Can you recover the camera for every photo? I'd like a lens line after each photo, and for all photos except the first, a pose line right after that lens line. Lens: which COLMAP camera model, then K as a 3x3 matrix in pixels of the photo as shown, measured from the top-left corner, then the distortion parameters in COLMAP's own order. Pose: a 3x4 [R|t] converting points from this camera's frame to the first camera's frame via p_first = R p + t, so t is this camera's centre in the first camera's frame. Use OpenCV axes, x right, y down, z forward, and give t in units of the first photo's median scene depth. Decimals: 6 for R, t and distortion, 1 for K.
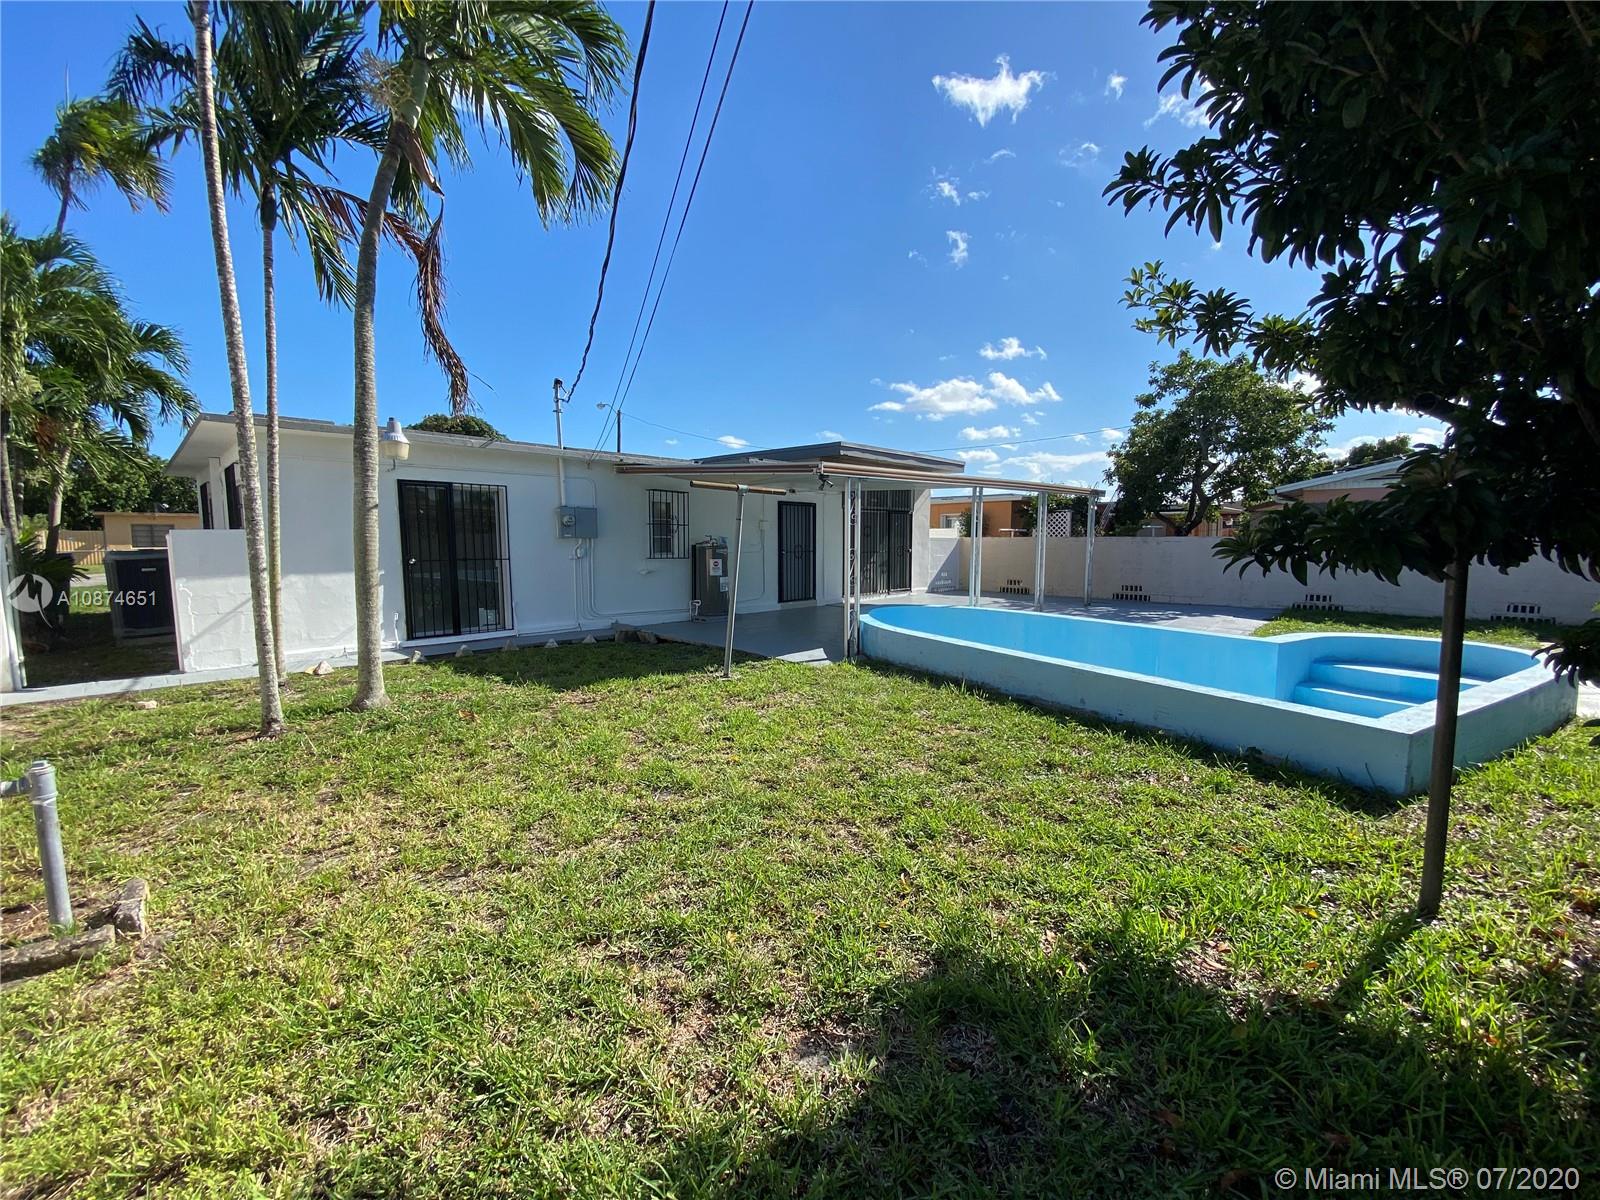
lens RADIAL K [[649.8, 0, 797.4], [0, 649.8, 616.1], [0, 0, 1]] dist [0.013114, -0.014799]
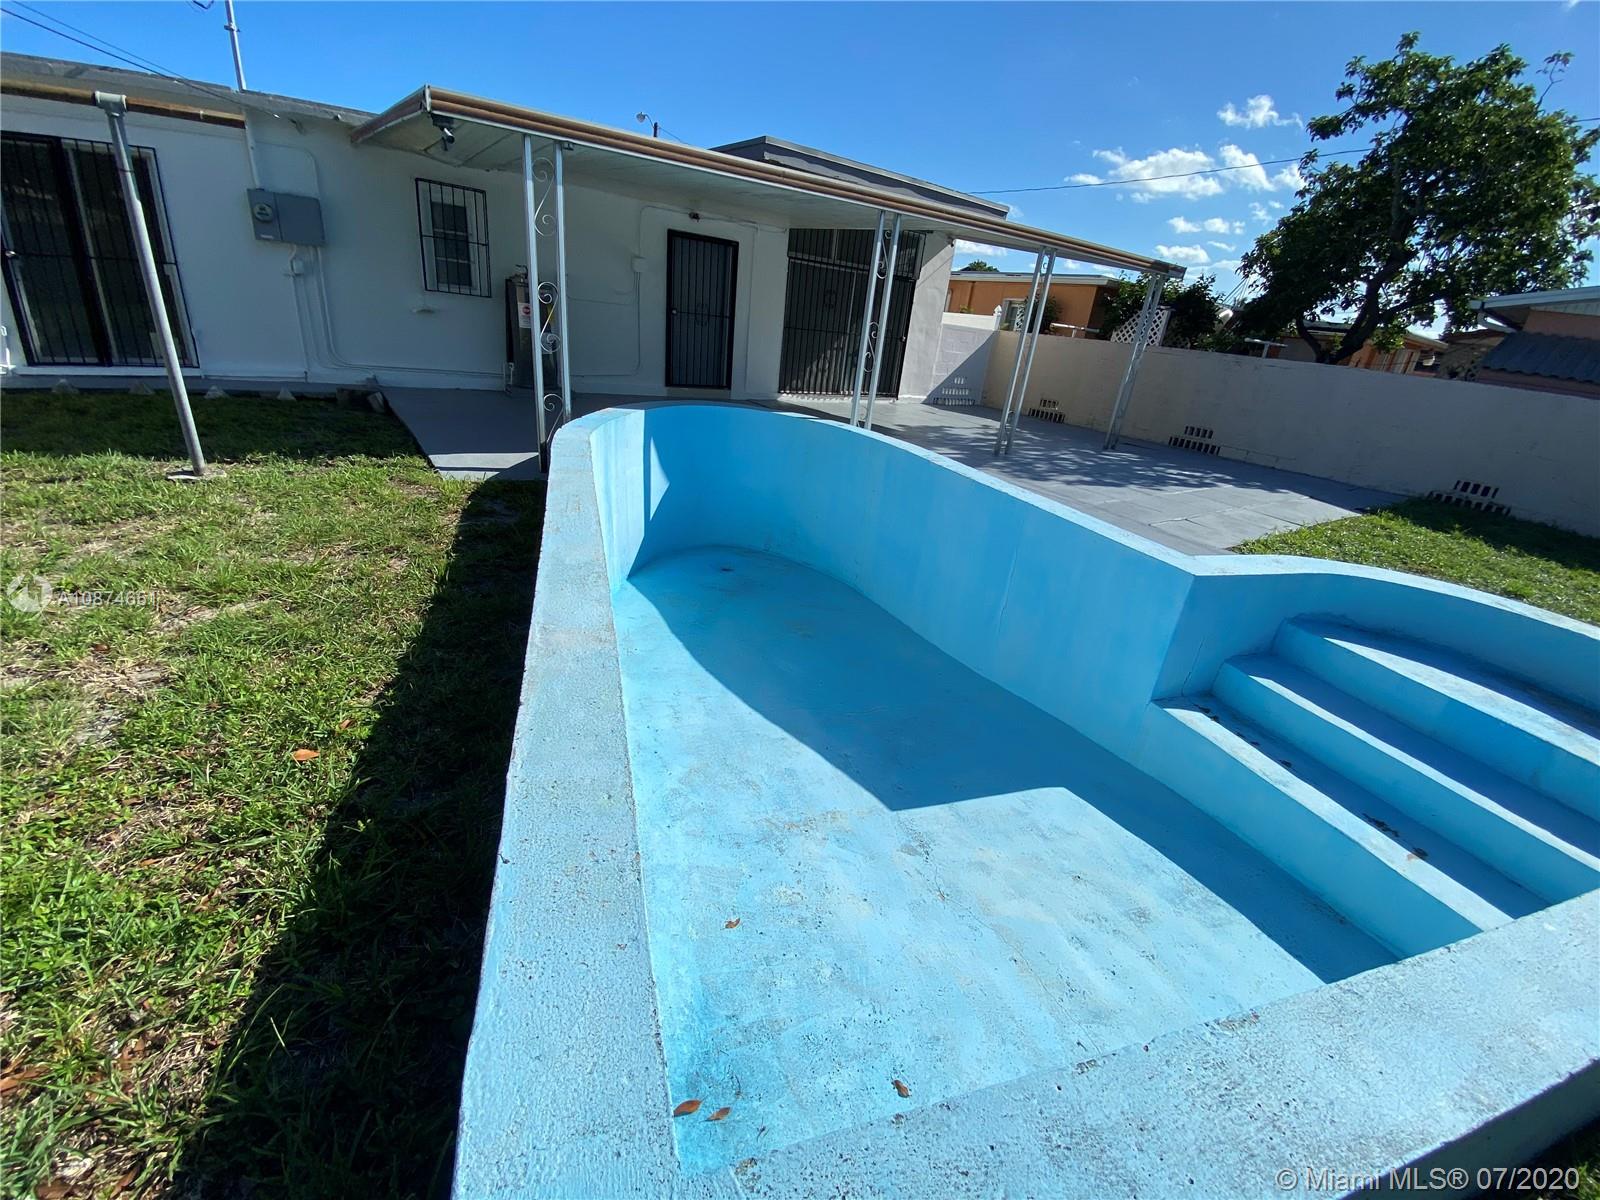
lens RADIAL K [[649.8, 0, 804.6], [0, 649.8, 604.3], [0, 0, 1]] dist [0.013114, -0.014799]
pose [[0.975000, 0.173349, -0.139012, 0.216239], [-0.127683, 0.949088, 0.287974, -0.014137], [0.181854, -0.263025, 0.947495, 0.207893]]
